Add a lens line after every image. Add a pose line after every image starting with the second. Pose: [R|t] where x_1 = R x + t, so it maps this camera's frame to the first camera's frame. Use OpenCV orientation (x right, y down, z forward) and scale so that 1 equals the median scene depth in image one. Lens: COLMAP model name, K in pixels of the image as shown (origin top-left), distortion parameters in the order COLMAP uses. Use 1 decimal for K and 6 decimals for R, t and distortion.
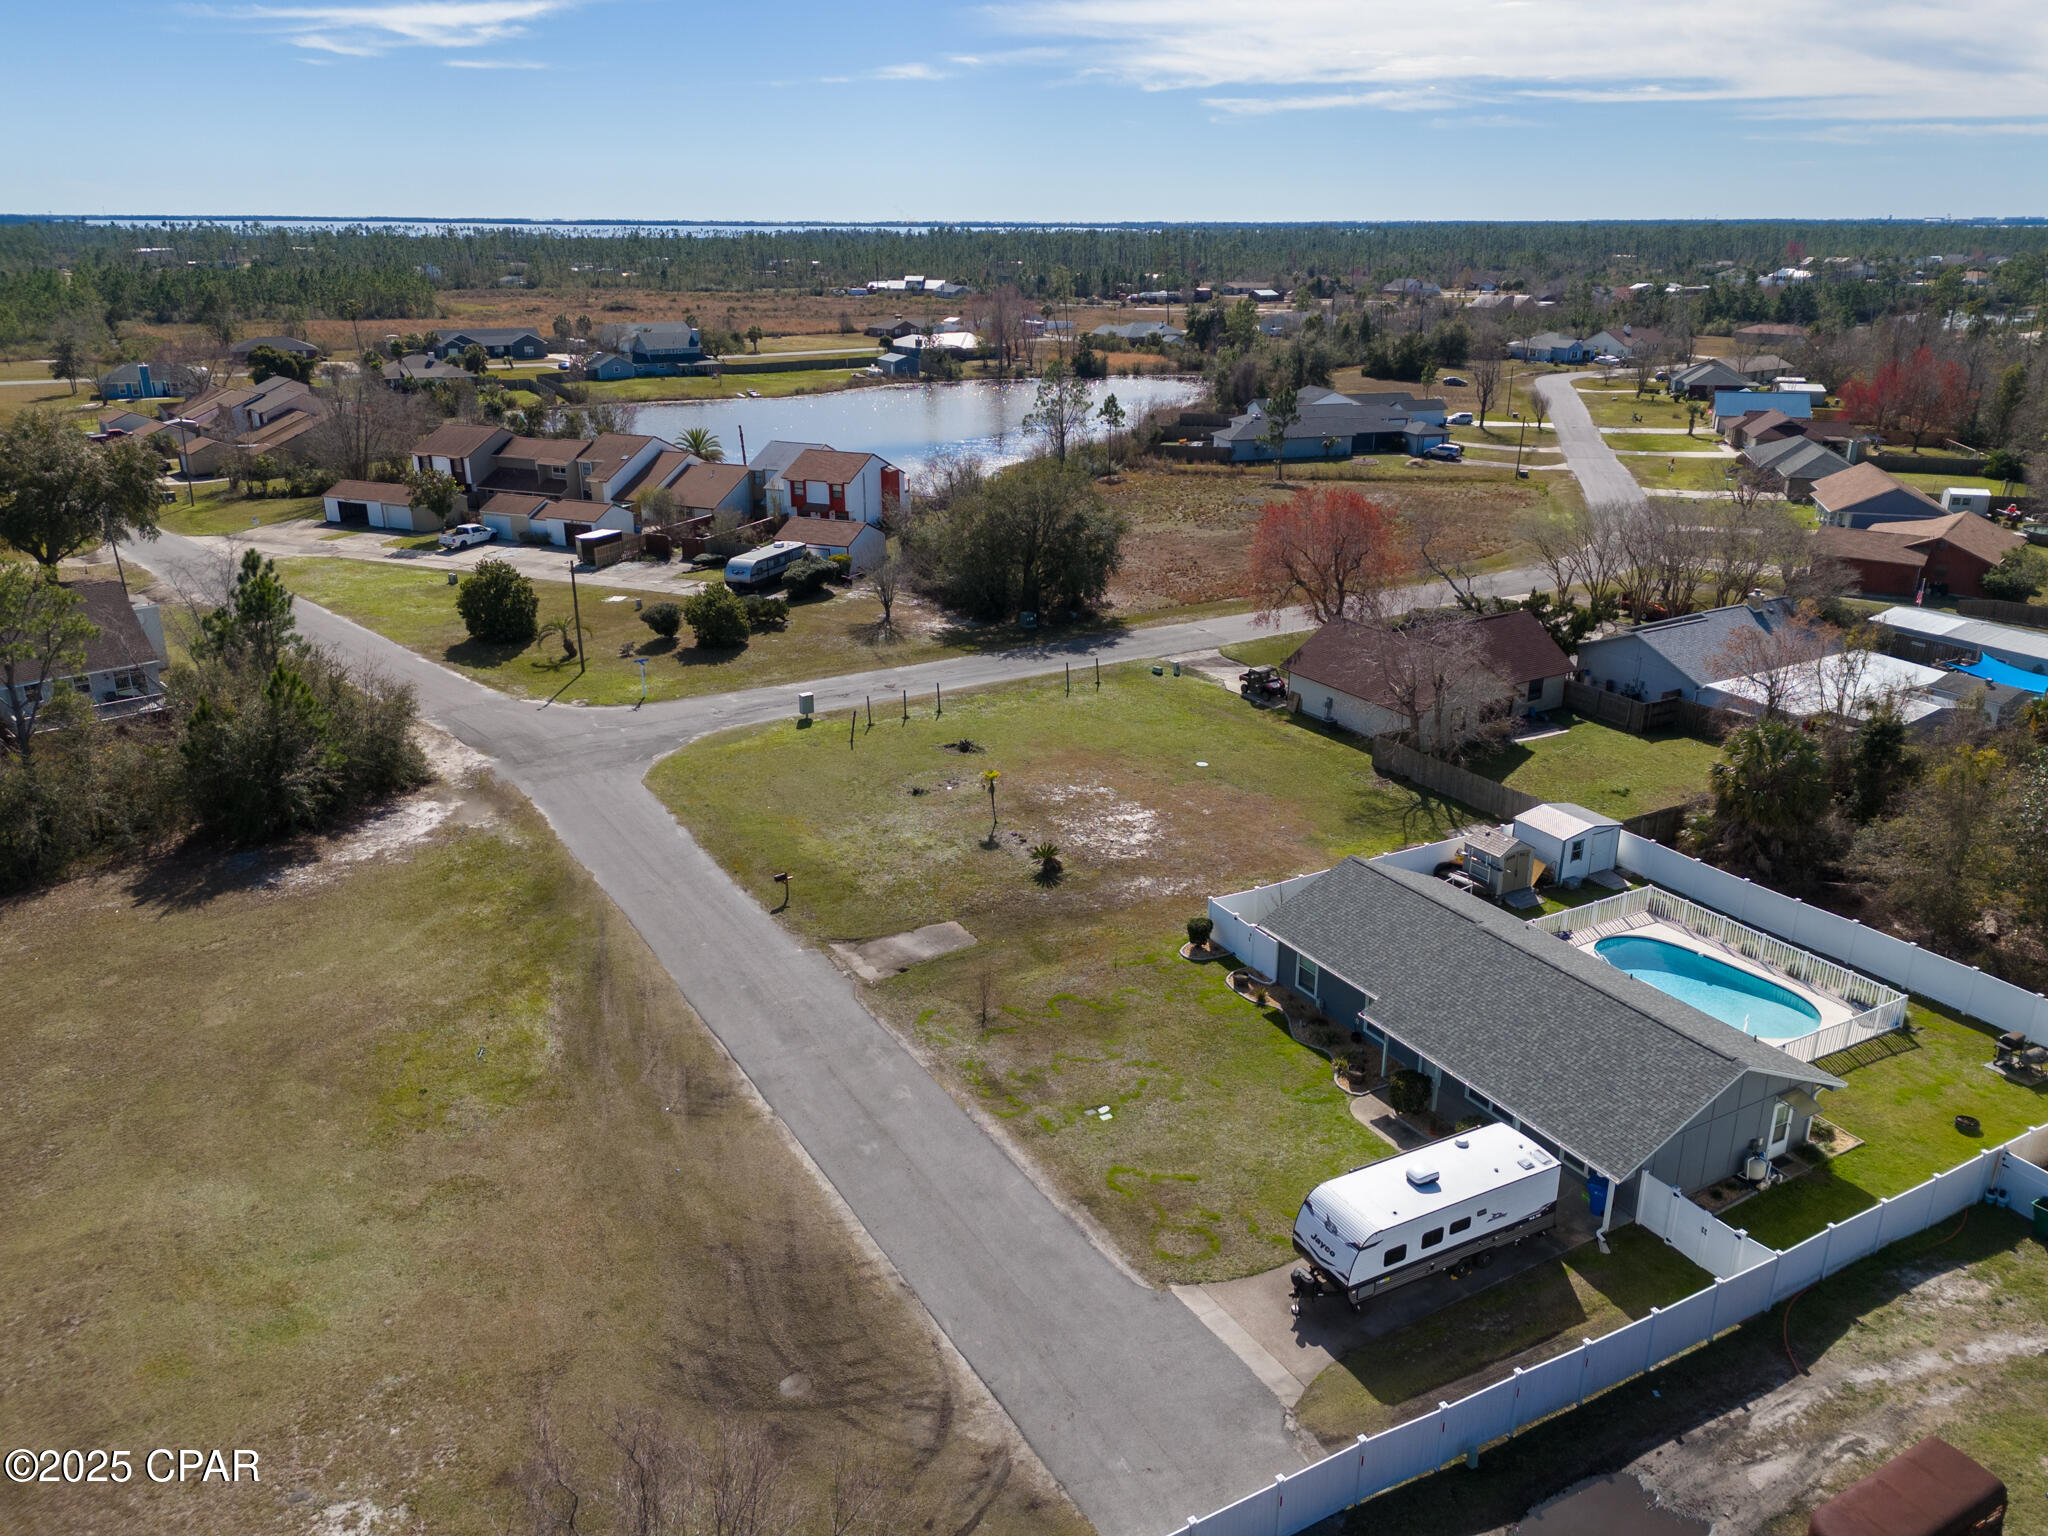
lens RADIAL K [[1489.2, 0, 1031.2], [0, 1489.2, 766.2], [0, 0, 1]] dist [0.120928, -0.183808]
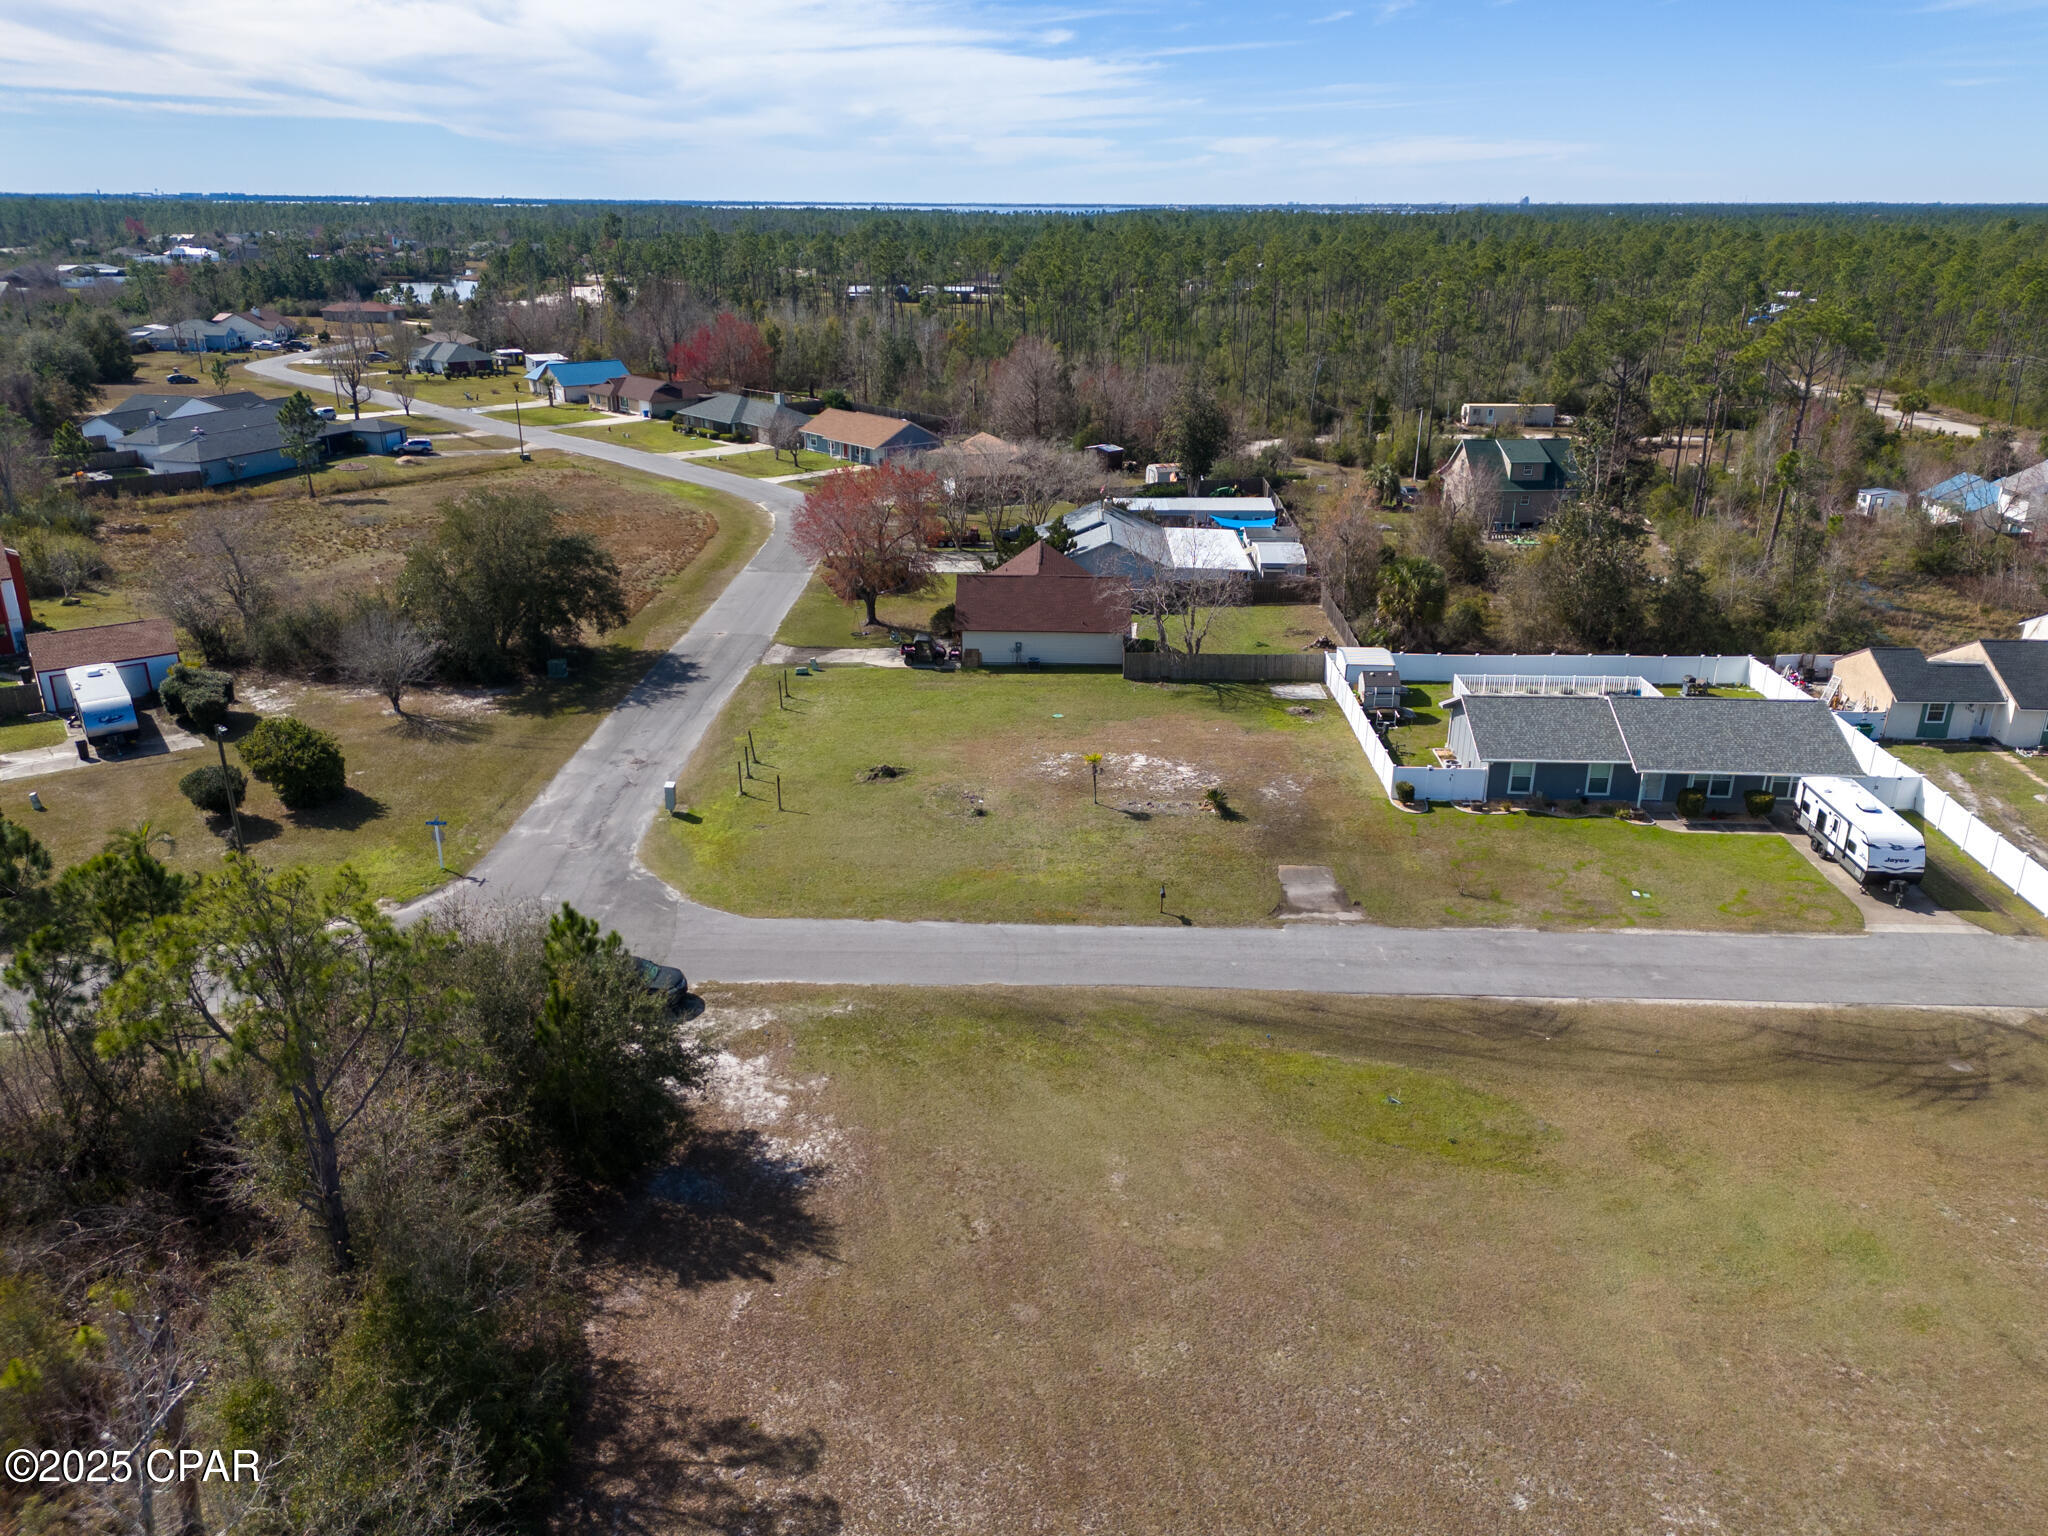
lens RADIAL K [[1489.2, 0, 1031.2], [0, 1489.2, 766.2], [0, 0, 1]] dist [0.120928, -0.183808]
pose [[0.528223, -0.296533, 0.795643, -0.639600], [0.284786, 0.944632, 0.162993, -0.123973], [-0.799923, 0.140492, 0.583425, 0.326072]]
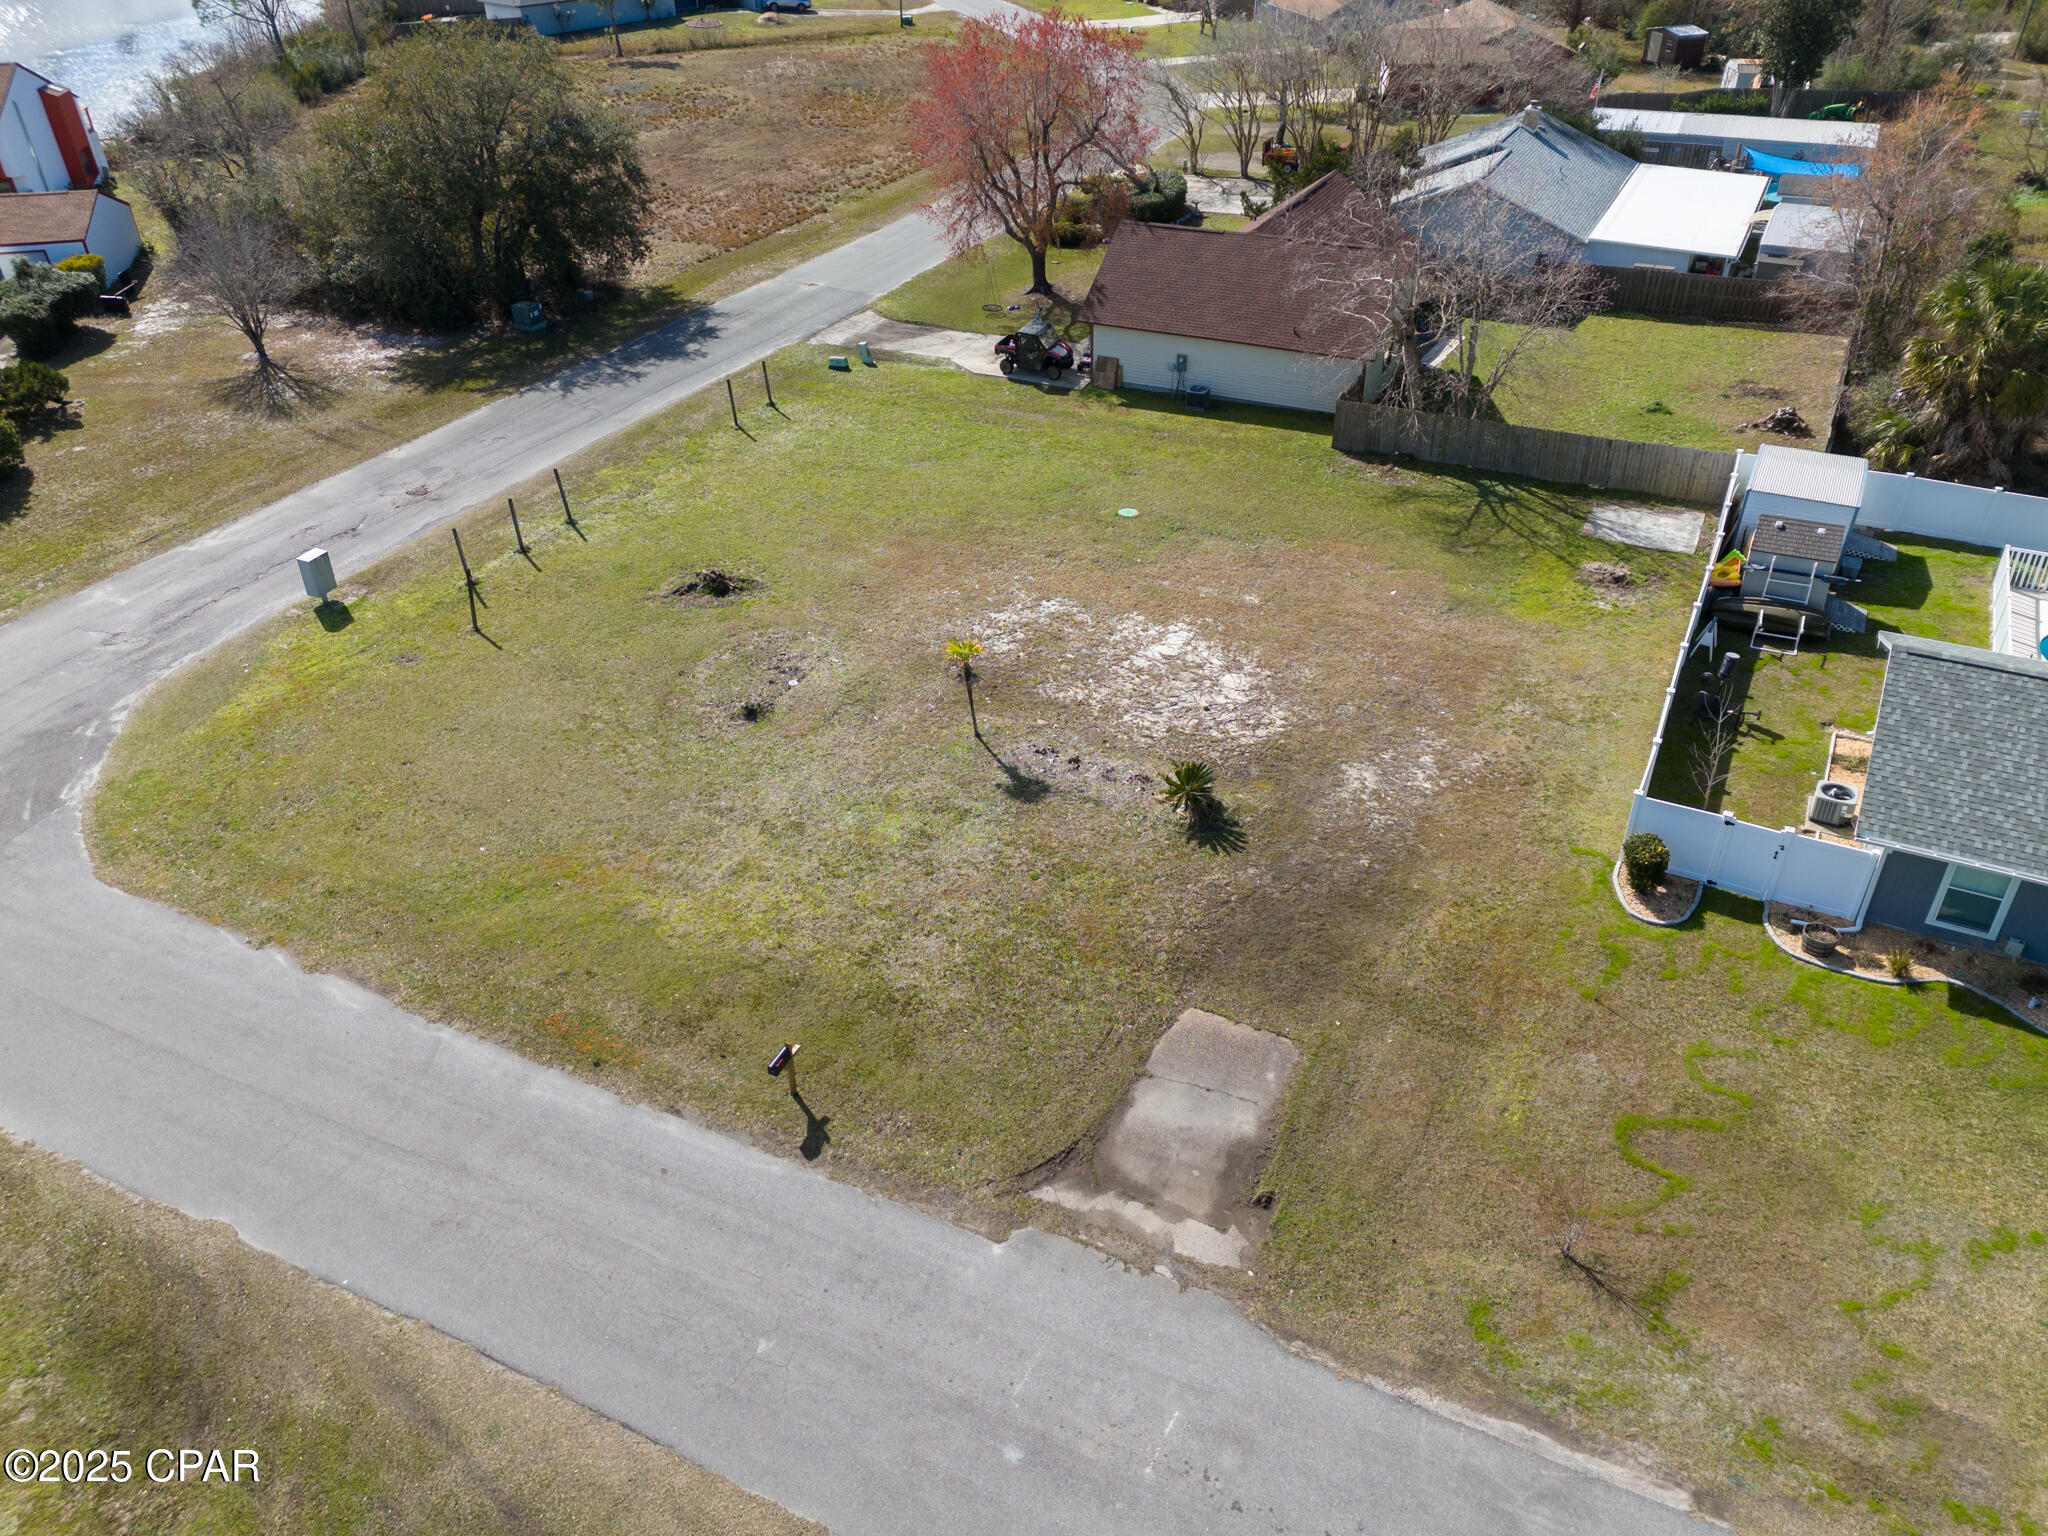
lens RADIAL K [[1498.7, 0, 1029.9], [0, 1498.7, 764.6], [0, 0, 1]] dist [0.073583, -0.082909]
pose [[0.839345, -0.314732, 0.443220, -0.177899], [0.202838, 0.937787, 0.281802, -0.069202], [-0.504338, -0.146628, 0.850966, 0.416887]]
